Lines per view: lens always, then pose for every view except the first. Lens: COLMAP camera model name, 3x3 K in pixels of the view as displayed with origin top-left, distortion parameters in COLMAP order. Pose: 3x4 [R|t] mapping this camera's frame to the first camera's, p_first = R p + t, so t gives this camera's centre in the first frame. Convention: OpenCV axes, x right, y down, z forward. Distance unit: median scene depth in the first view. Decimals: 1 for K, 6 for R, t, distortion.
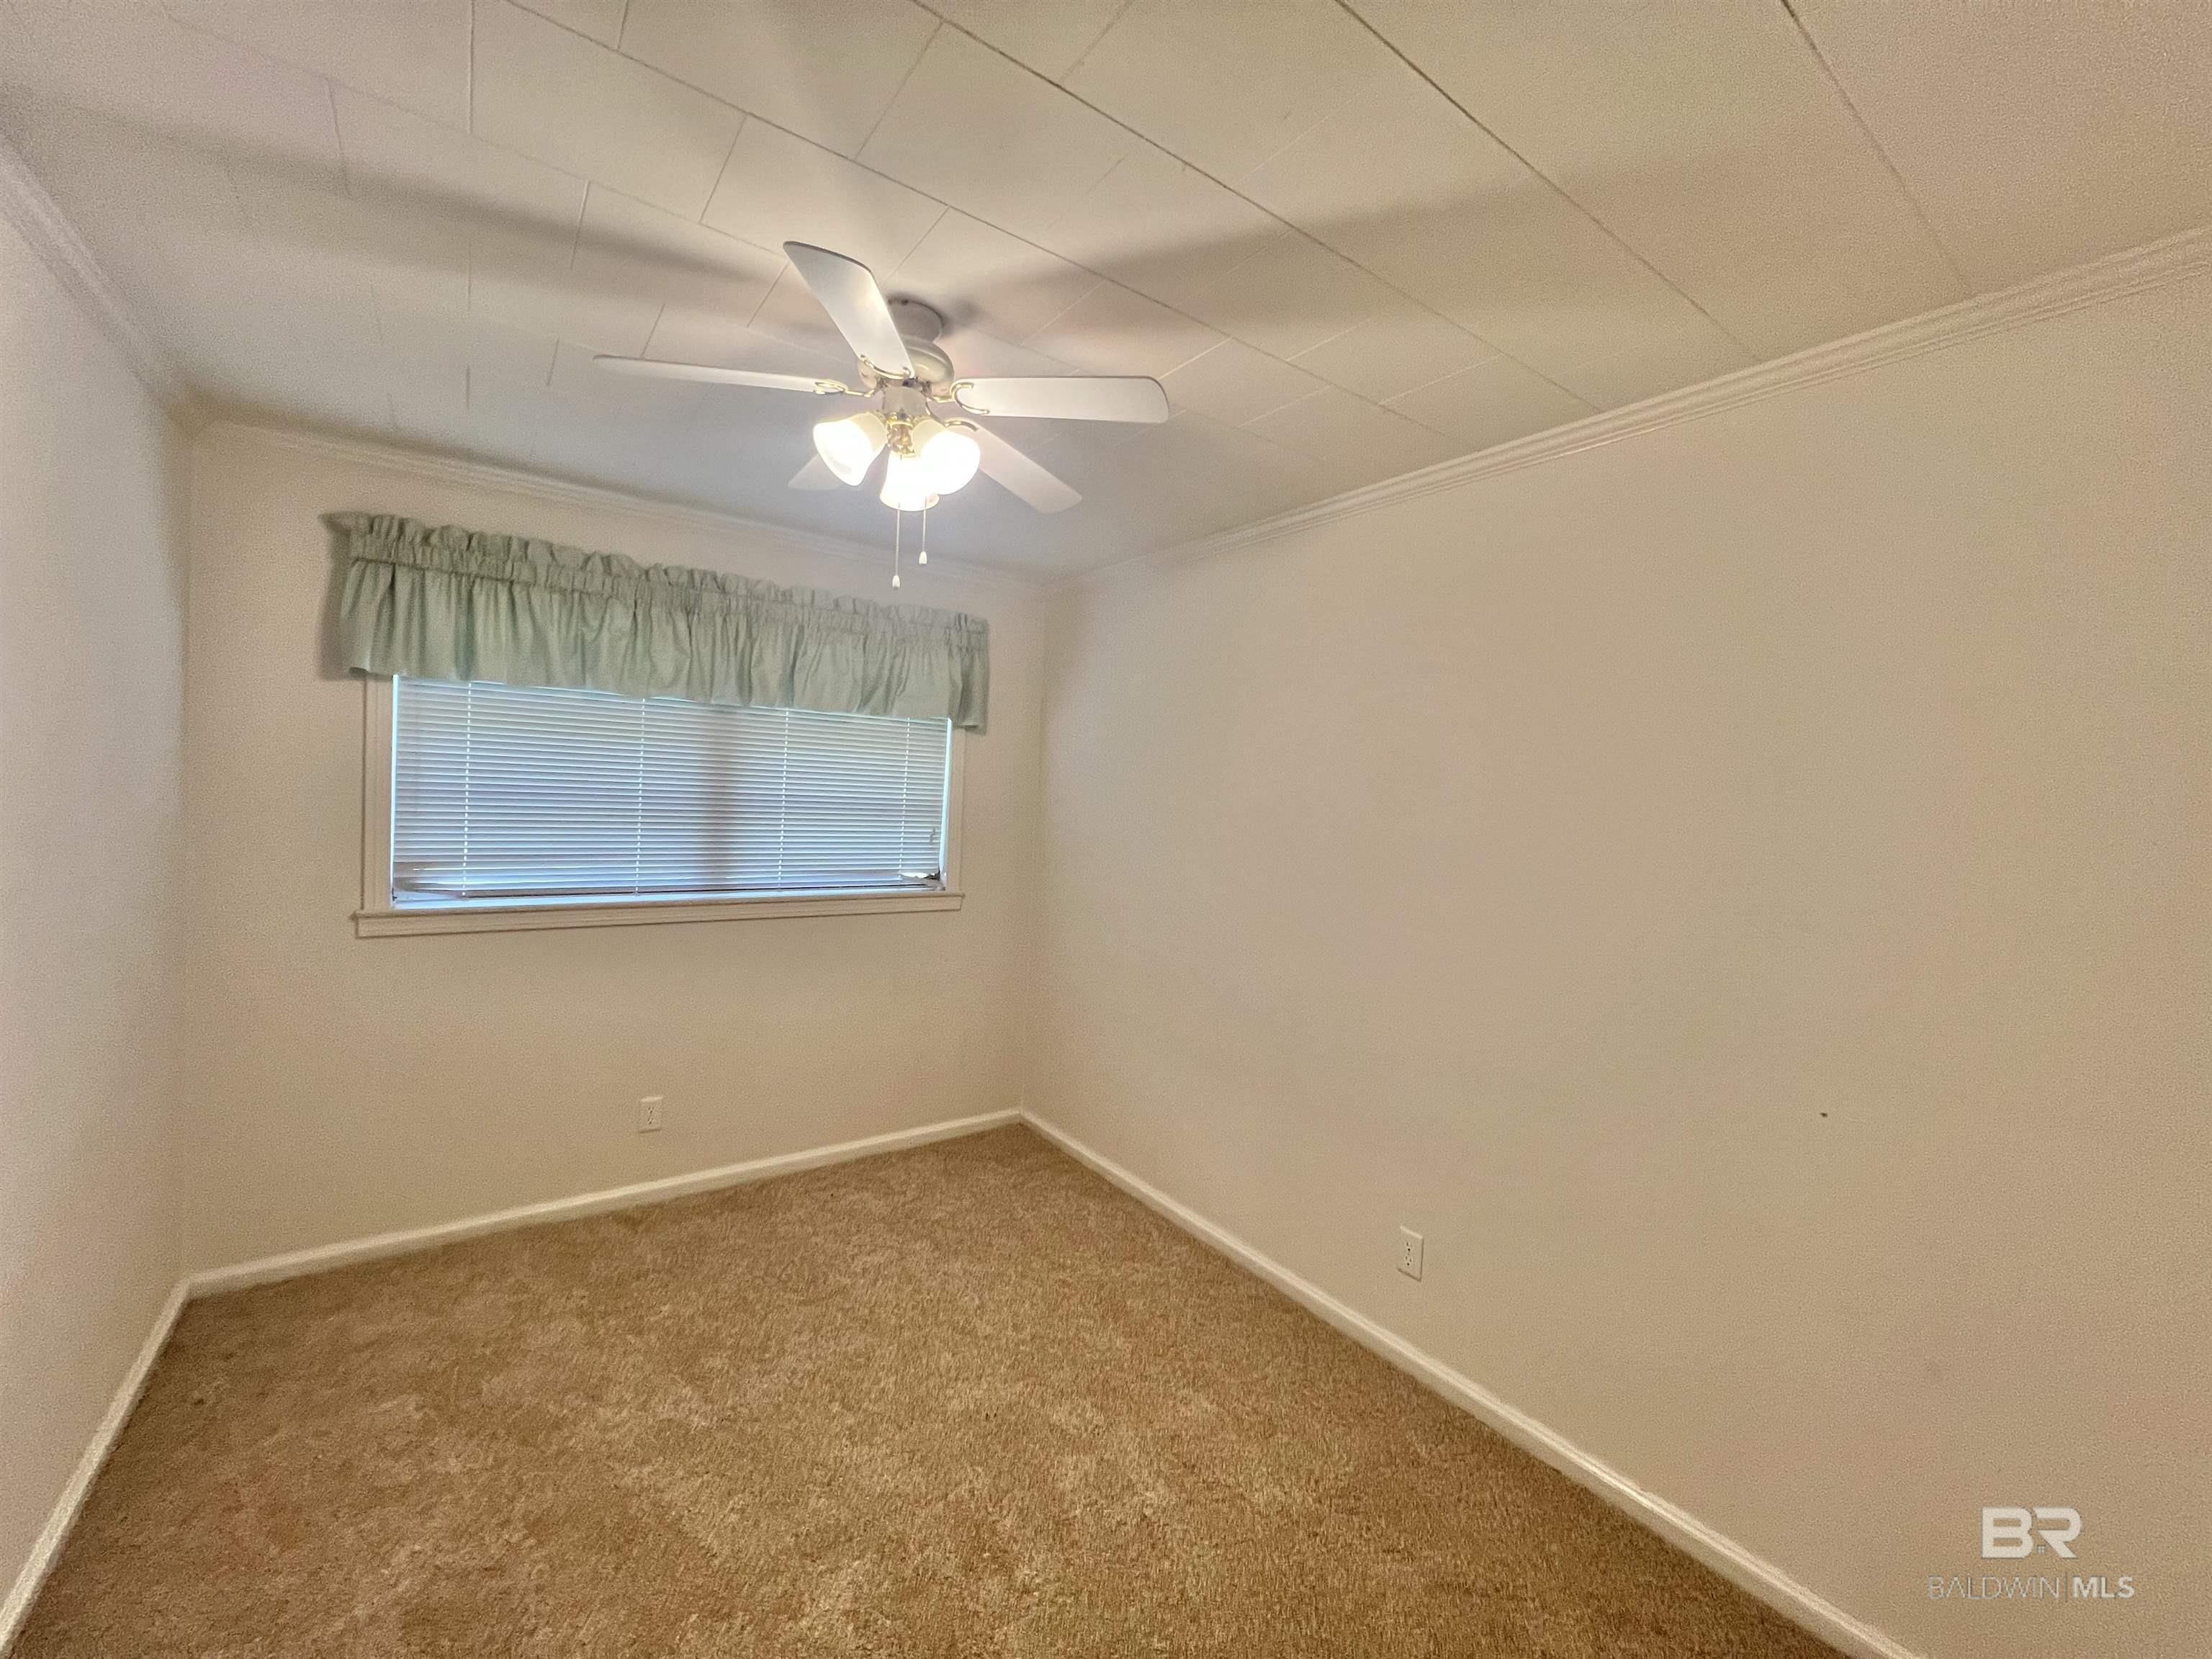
lens RADIAL K [[883.9, 0, 1102.2], [0, 883.9, 834.4], [0, 0, 1]] dist [-0.000866, 0.000875]
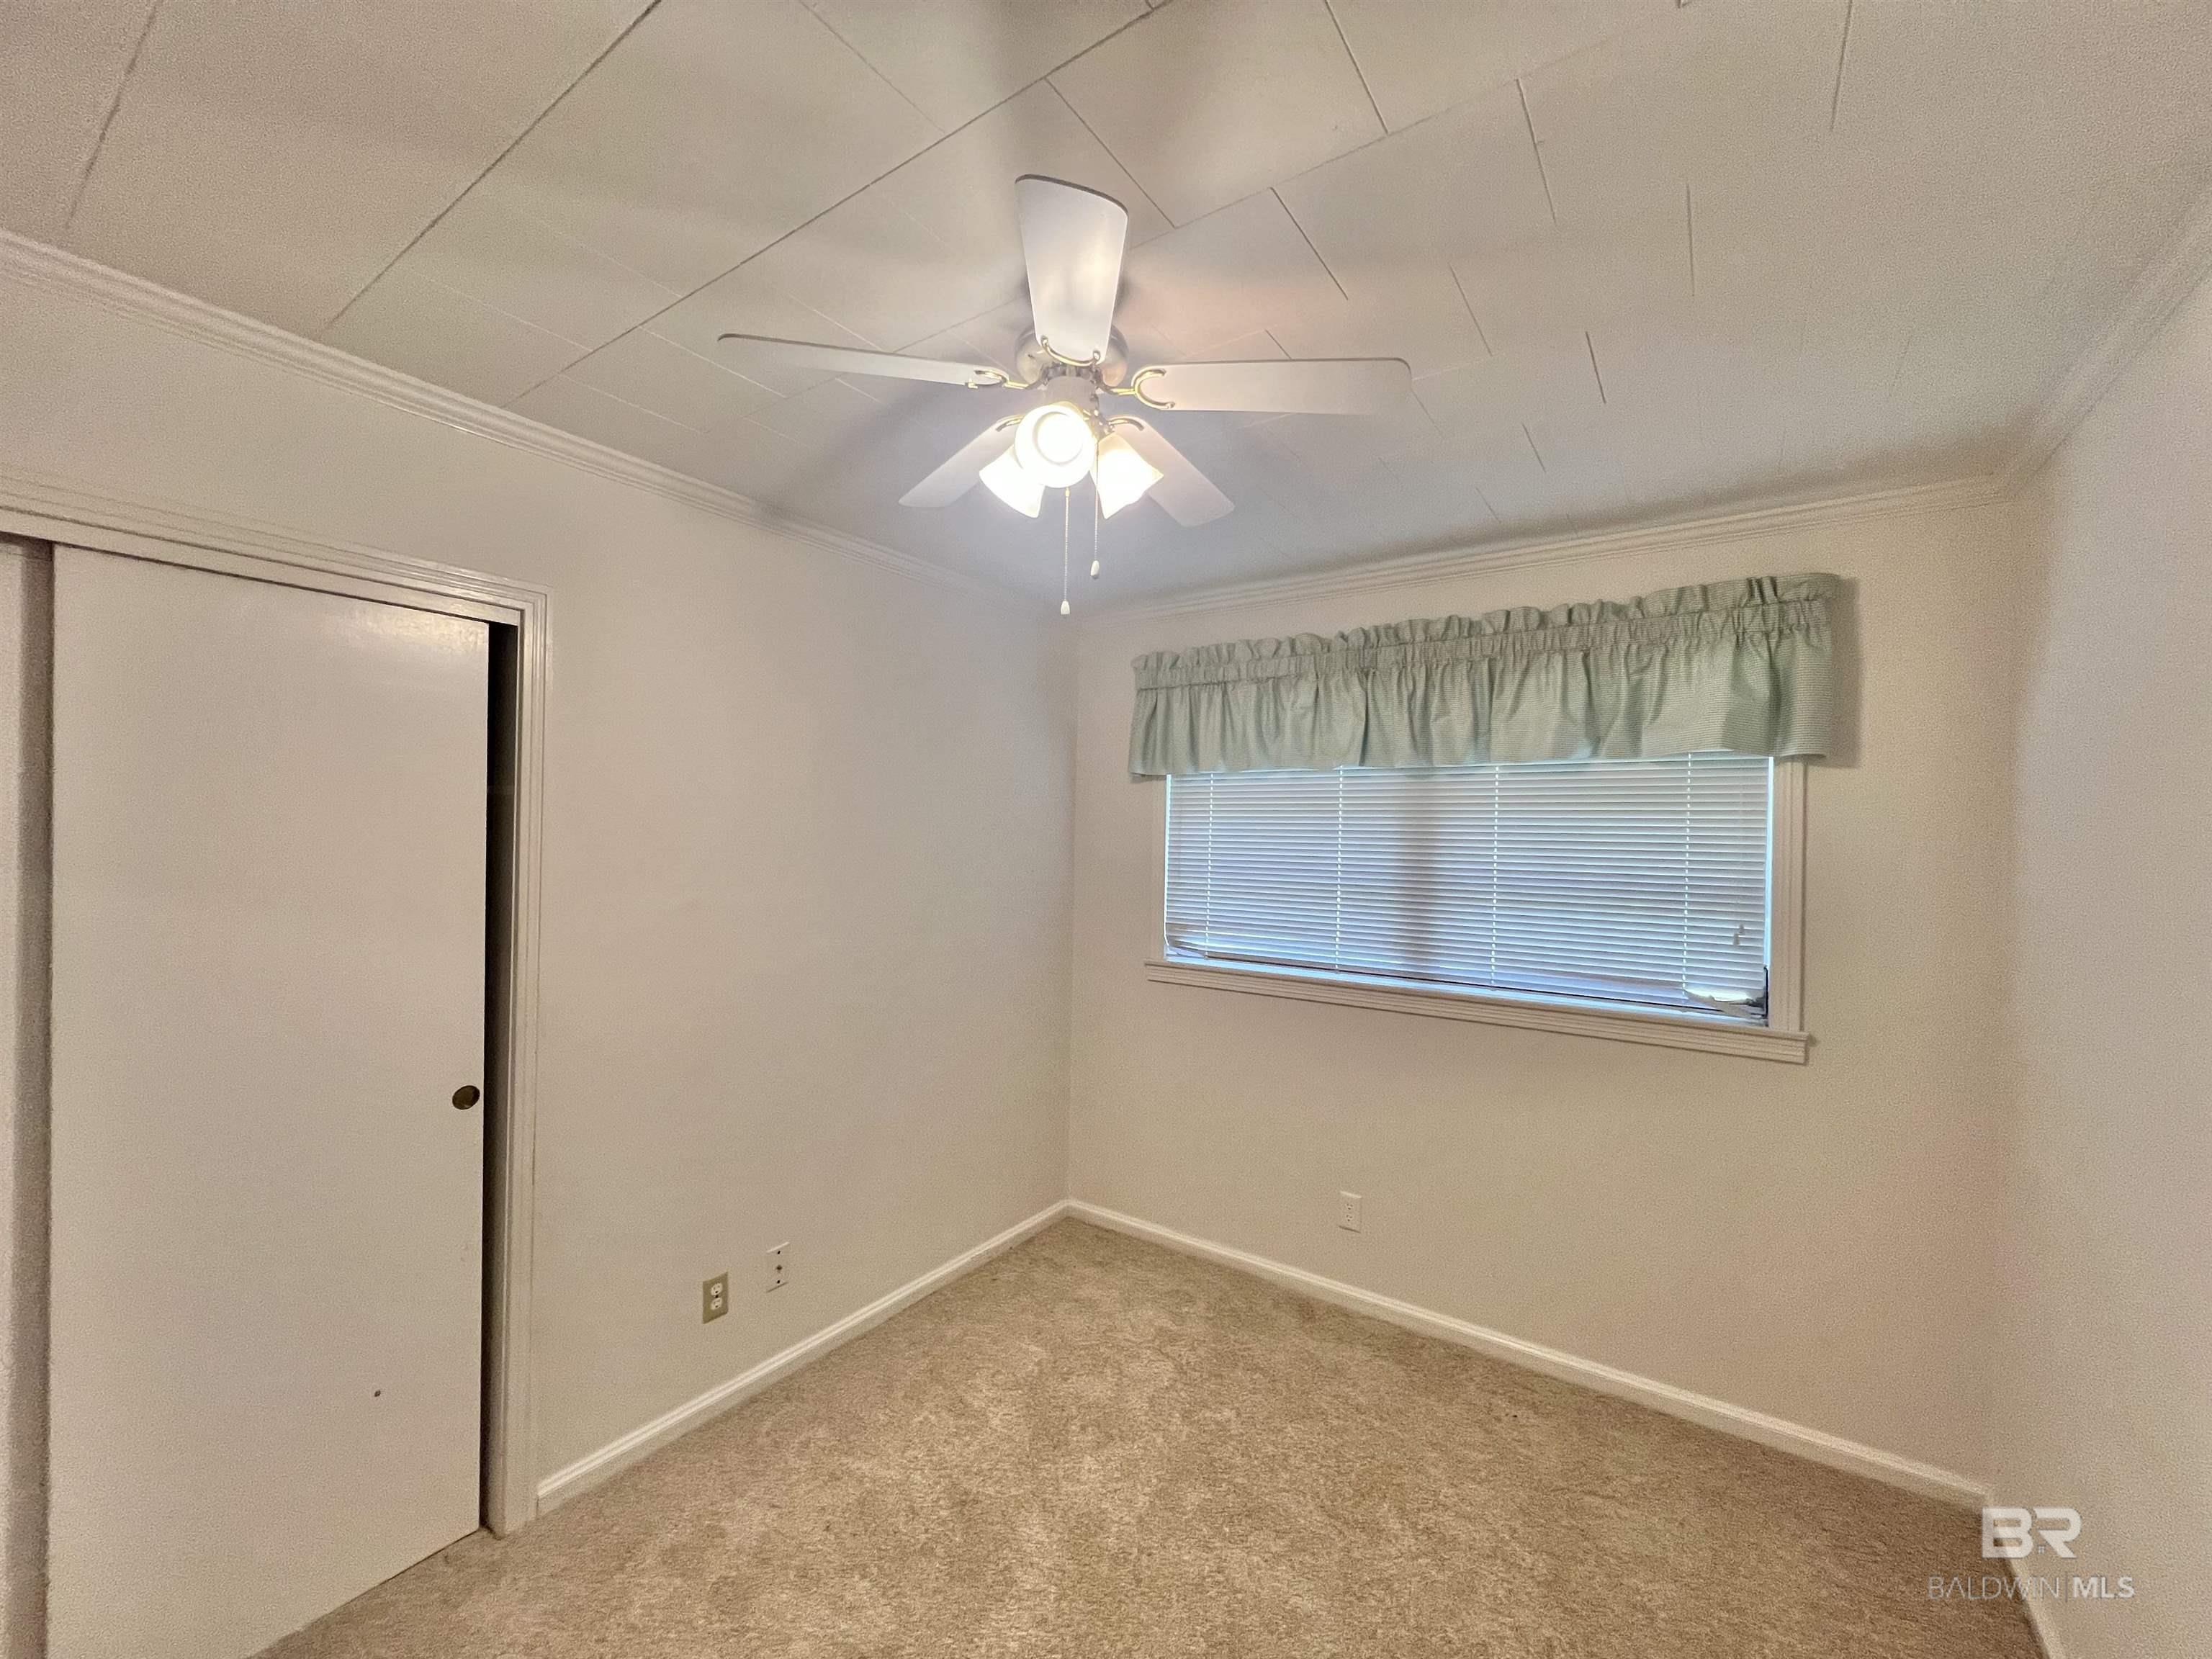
lens RADIAL K [[883.9, 0, 1101.1], [0, 883.9, 837.3], [0, 0, 1]] dist [-0.000866, 0.000875]
pose [[0.328308, -0.035429, -0.943906, 0.332169], [-0.045916, 0.997516, -0.053412, -0.017880], [0.943454, 0.060876, 0.325865, 0.467732]]
